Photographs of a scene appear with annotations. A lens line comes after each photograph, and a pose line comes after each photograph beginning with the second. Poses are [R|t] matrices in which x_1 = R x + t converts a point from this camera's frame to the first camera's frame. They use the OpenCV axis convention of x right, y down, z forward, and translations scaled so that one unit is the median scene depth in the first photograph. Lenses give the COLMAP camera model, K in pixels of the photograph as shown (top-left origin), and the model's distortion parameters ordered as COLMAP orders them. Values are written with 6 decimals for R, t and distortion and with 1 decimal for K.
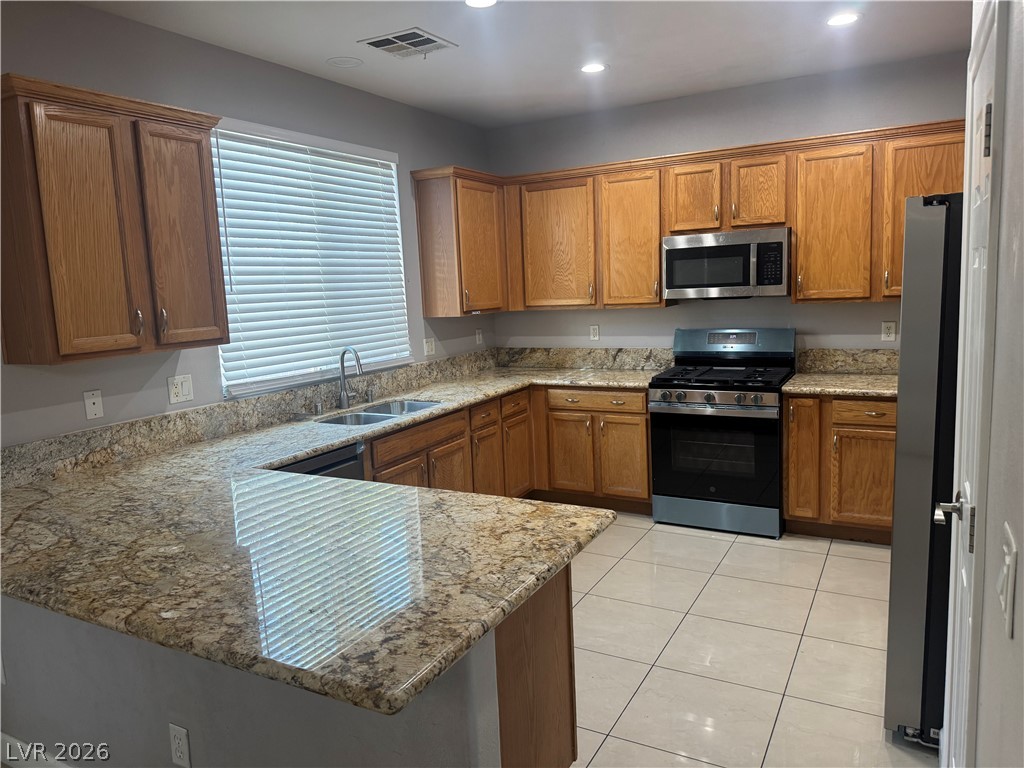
lens RADIAL K [[712.1, 0, 520.4], [0, 712.1, 370.0], [0, 0, 1]] dist [0.043643, -0.054264]
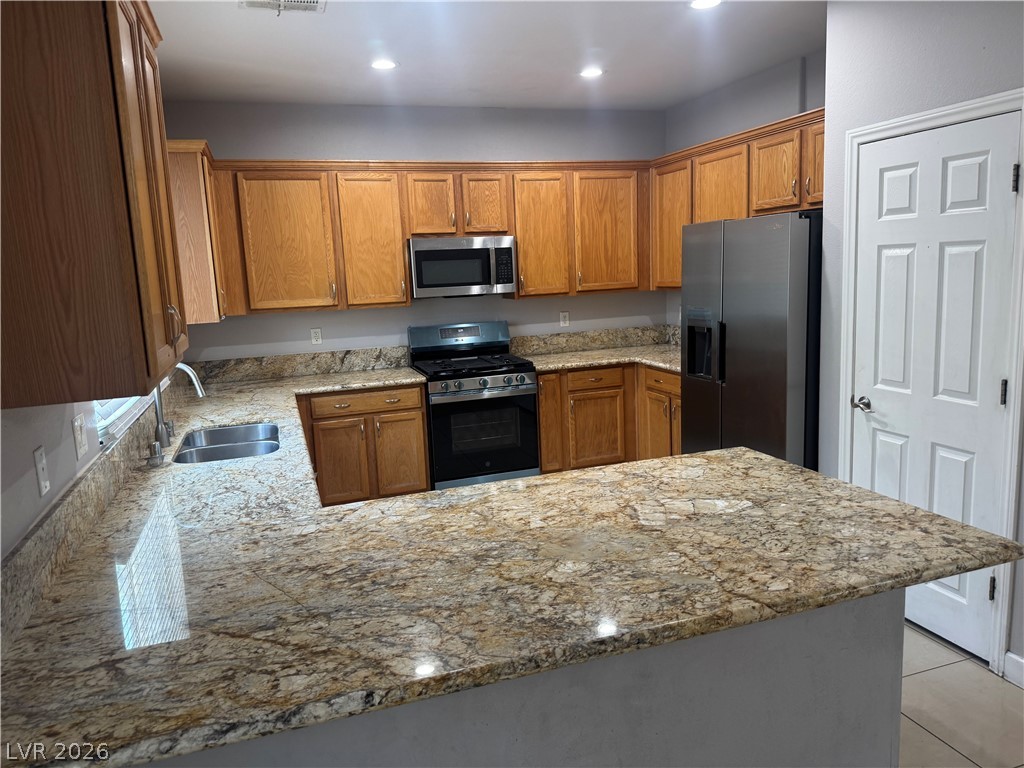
lens RADIAL K [[712.1, 0, 495.4], [0, 712.1, 374.4], [0, 0, 1]] dist [0.043643, -0.054264]
pose [[0.684580, -0.093196, 0.722955, -0.534075], [0.103791, 0.994150, 0.029874, -0.006796], [-0.721511, 0.054585, 0.690248, 0.216690]]
